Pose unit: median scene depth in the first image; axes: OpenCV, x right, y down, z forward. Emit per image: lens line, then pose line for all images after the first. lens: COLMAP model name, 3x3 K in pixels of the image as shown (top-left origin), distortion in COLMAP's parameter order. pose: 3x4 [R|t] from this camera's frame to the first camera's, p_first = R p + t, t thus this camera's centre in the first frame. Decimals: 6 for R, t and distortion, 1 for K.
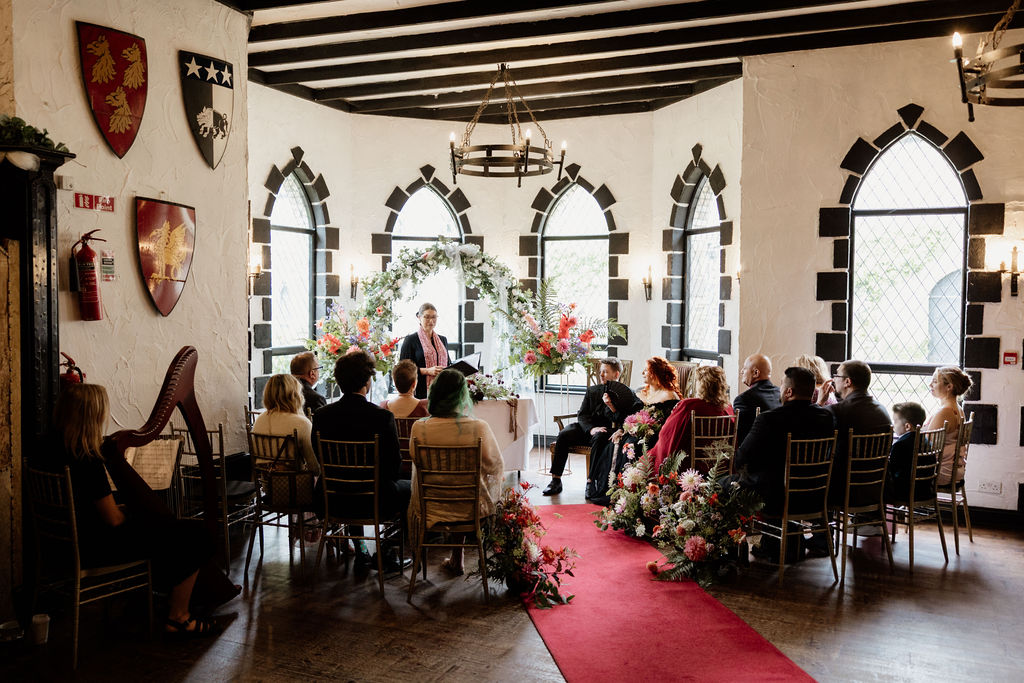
lens RADIAL K [[766.4, 0, 533.2], [0, 766.4, 334.5], [0, 0, 1]] dist [-0.019256, 0.000707]
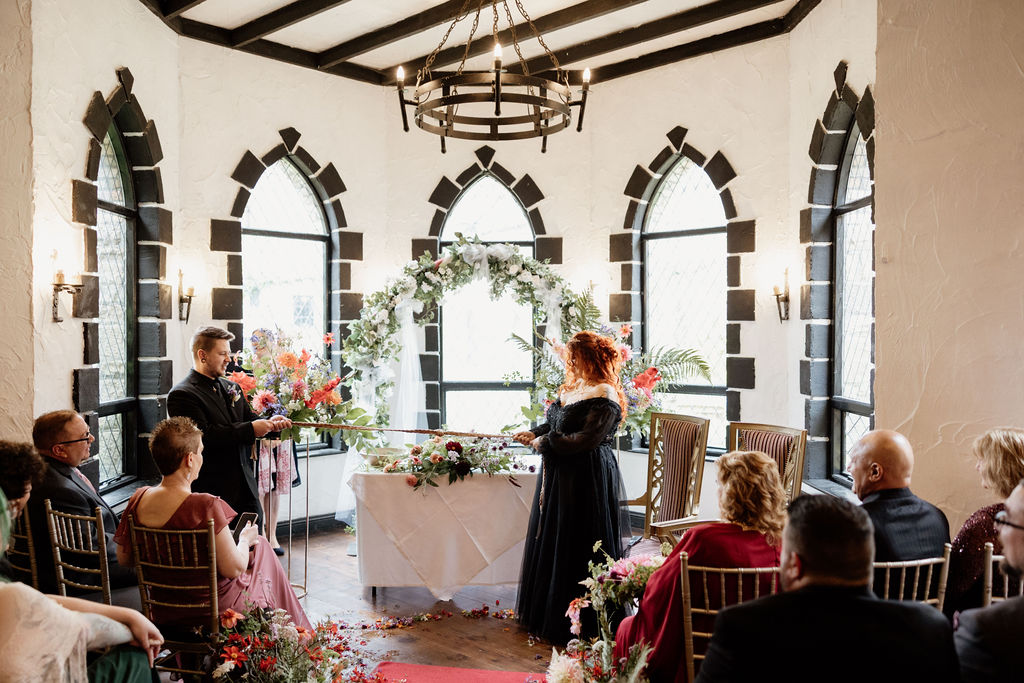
lens RADIAL K [[773.2, 0, 534.3], [0, 773.2, 330.1], [0, 0, 1]] dist [0.006507, -0.003788]
pose [[0.949496, -0.008216, -0.313671, 0.161870], [-0.004047, 0.999253, -0.038427, -0.010938], [0.313752, 0.037756, 0.948754, 0.322001]]
